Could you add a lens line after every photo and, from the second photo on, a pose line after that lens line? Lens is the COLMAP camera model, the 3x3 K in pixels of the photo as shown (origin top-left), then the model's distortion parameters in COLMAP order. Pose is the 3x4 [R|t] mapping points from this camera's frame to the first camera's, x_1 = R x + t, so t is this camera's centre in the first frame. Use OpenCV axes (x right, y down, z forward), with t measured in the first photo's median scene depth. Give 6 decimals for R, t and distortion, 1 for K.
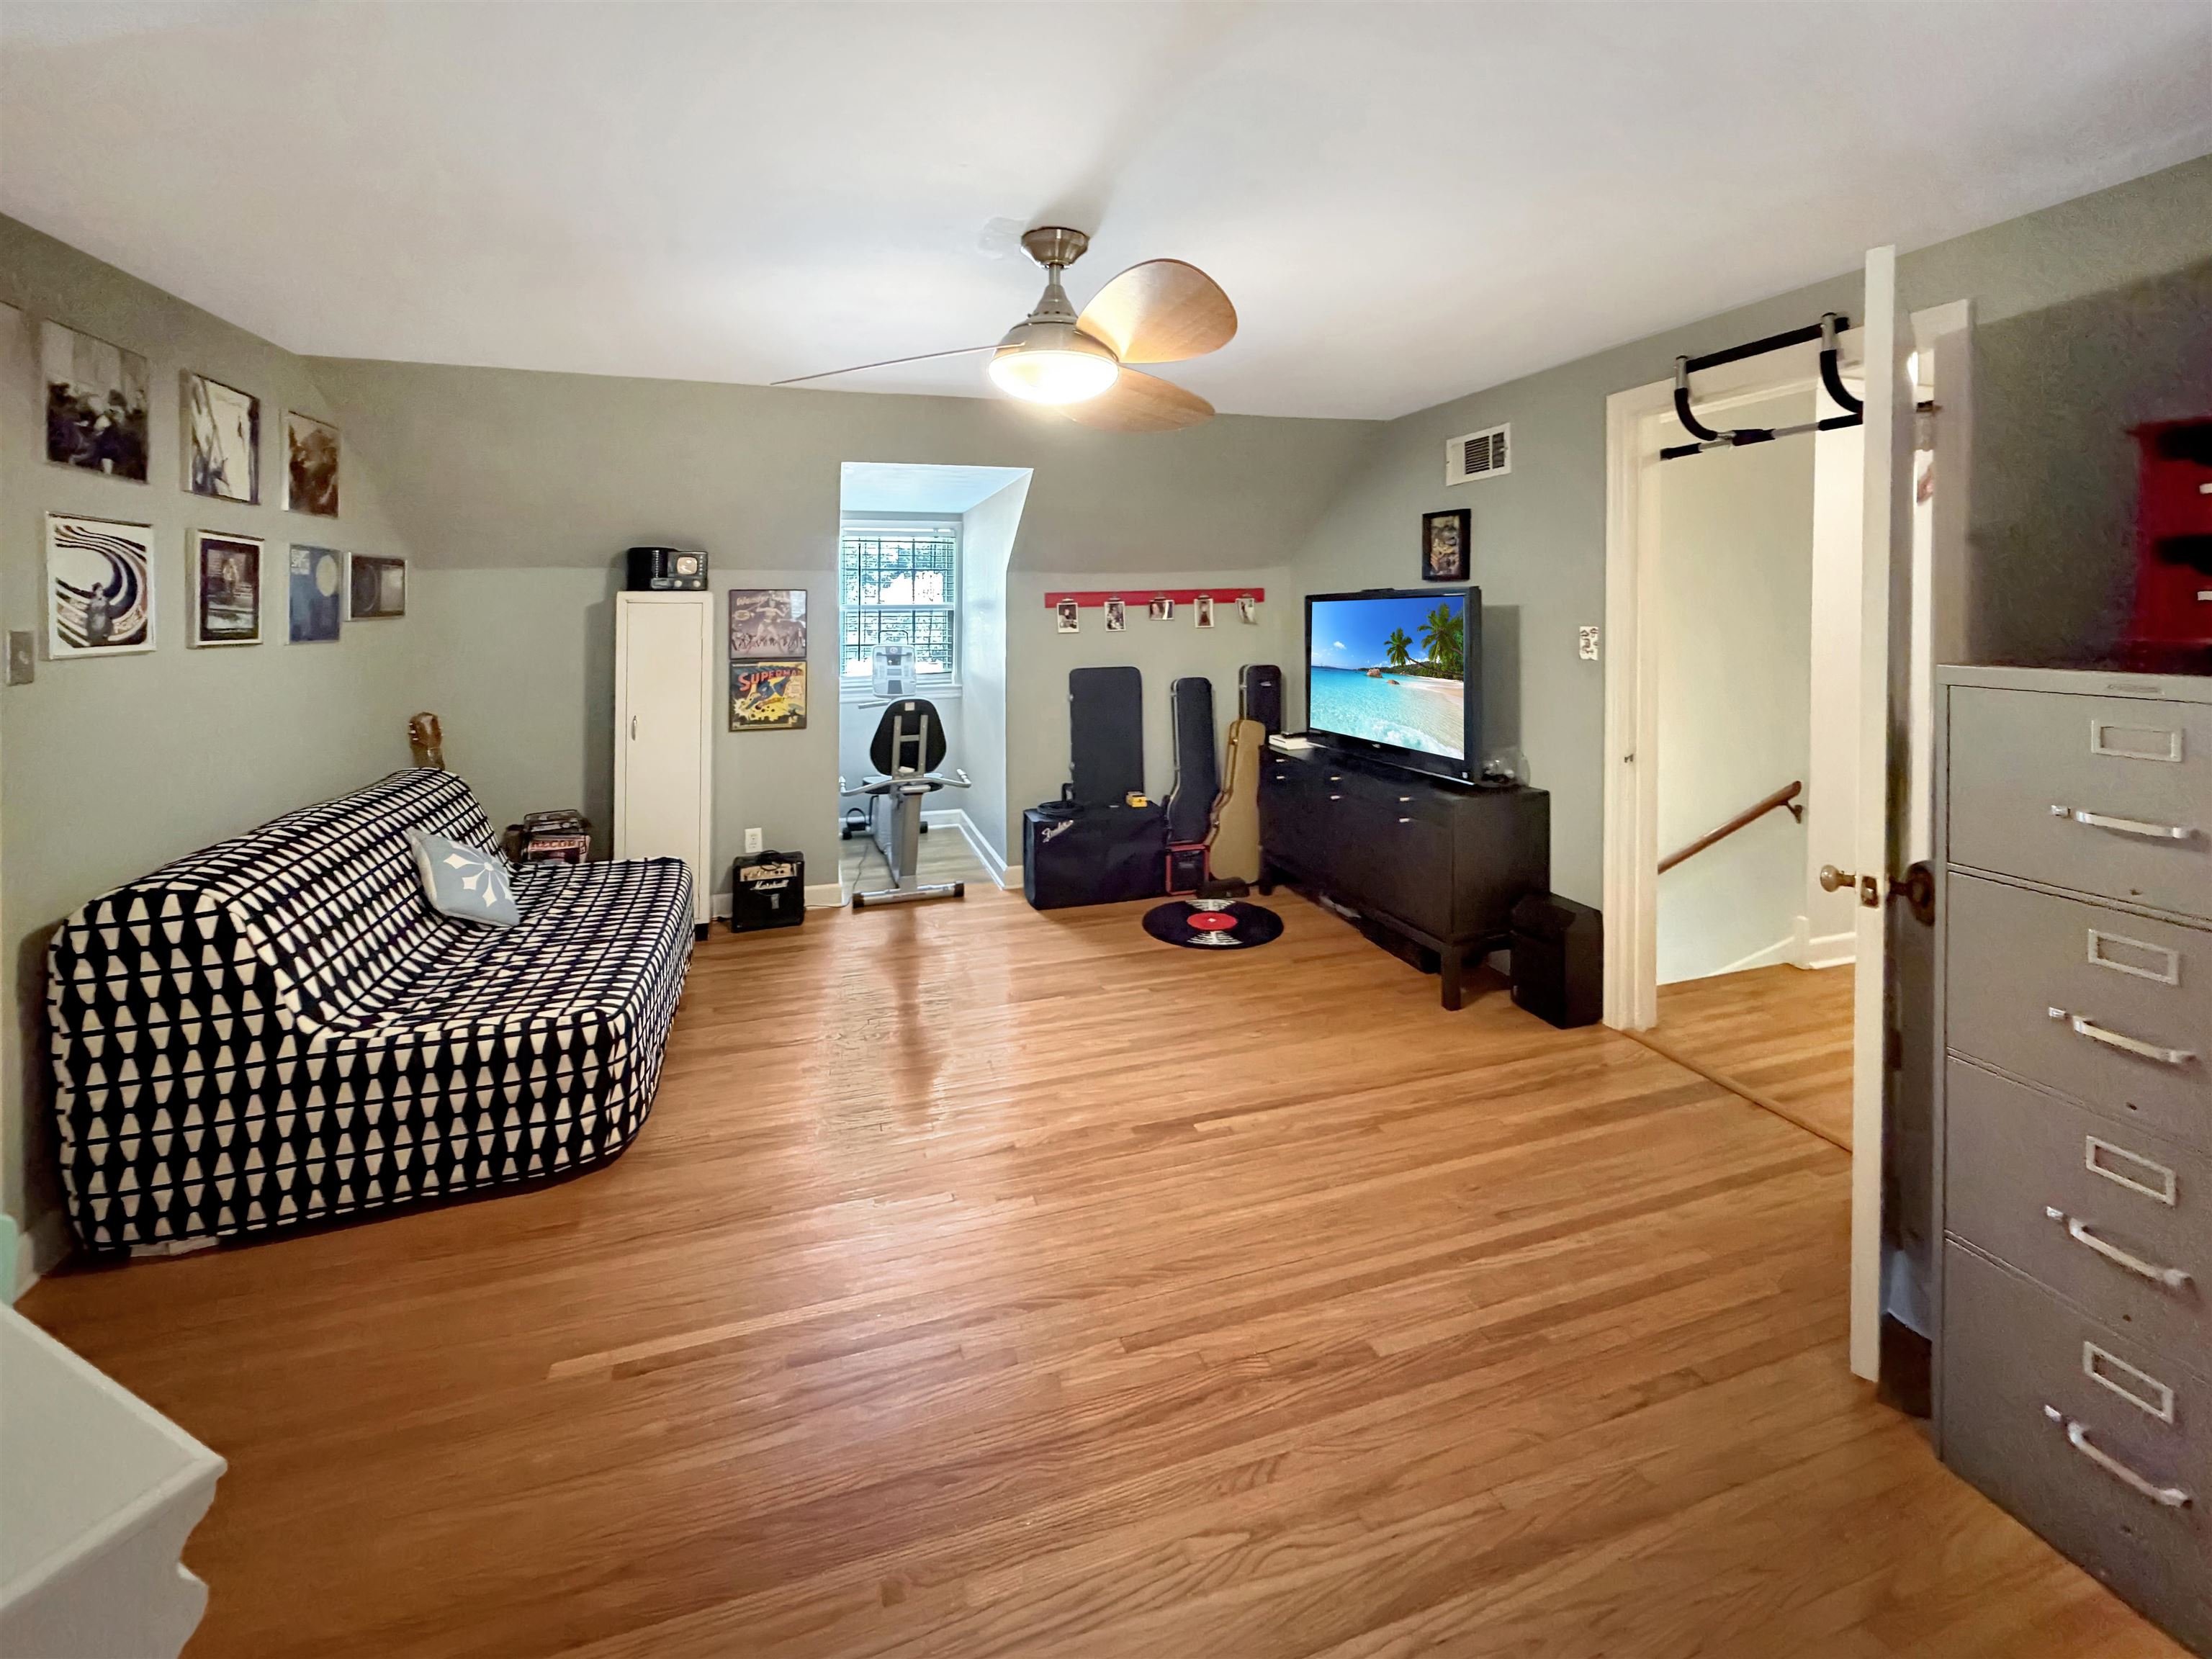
lens RADIAL K [[895.8, 0, 1169.7], [0, 895.8, 658.1], [0, 0, 1]] dist [0.003559, -0.000852]
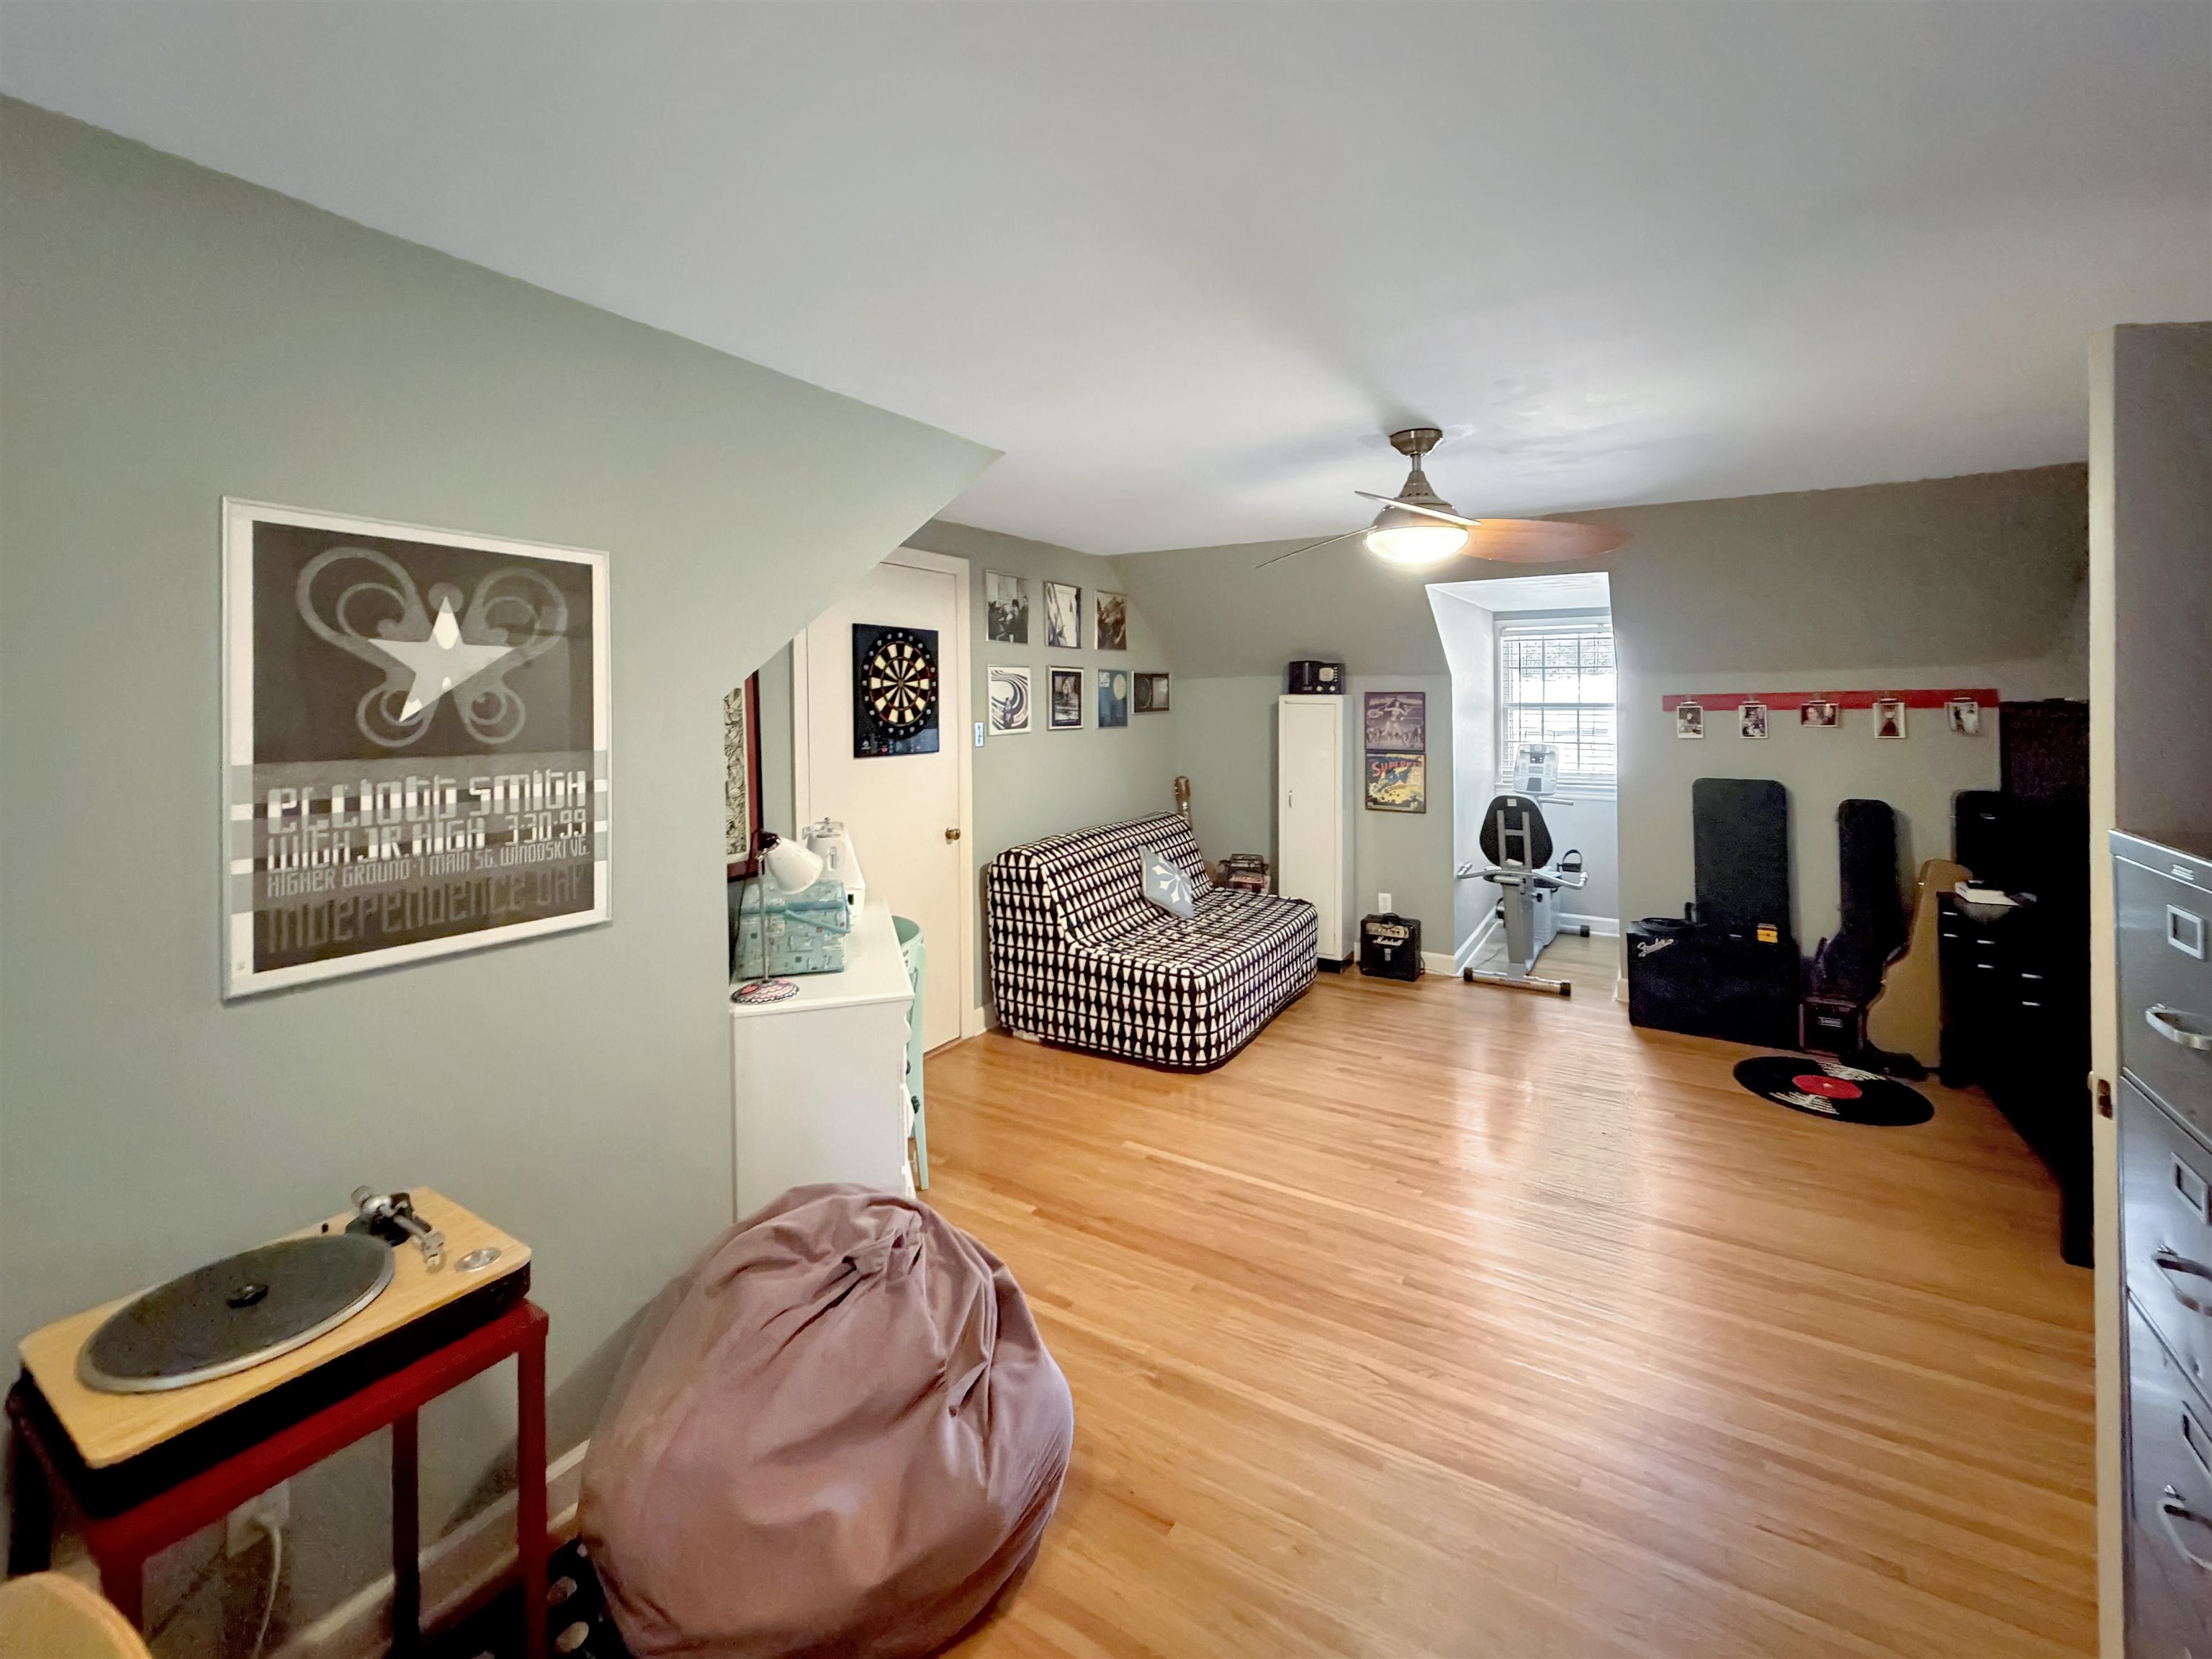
lens RADIAL K [[895.8, 0, 1099.7], [0, 895.8, 830.6], [0, 0, 1]] dist [0.003559, -0.000852]
pose [[0.648916, 0.116707, -0.751856, 0.336059], [-0.047691, 0.992462, 0.112894, -0.016833], [0.759364, -0.037402, 0.649590, -0.107821]]
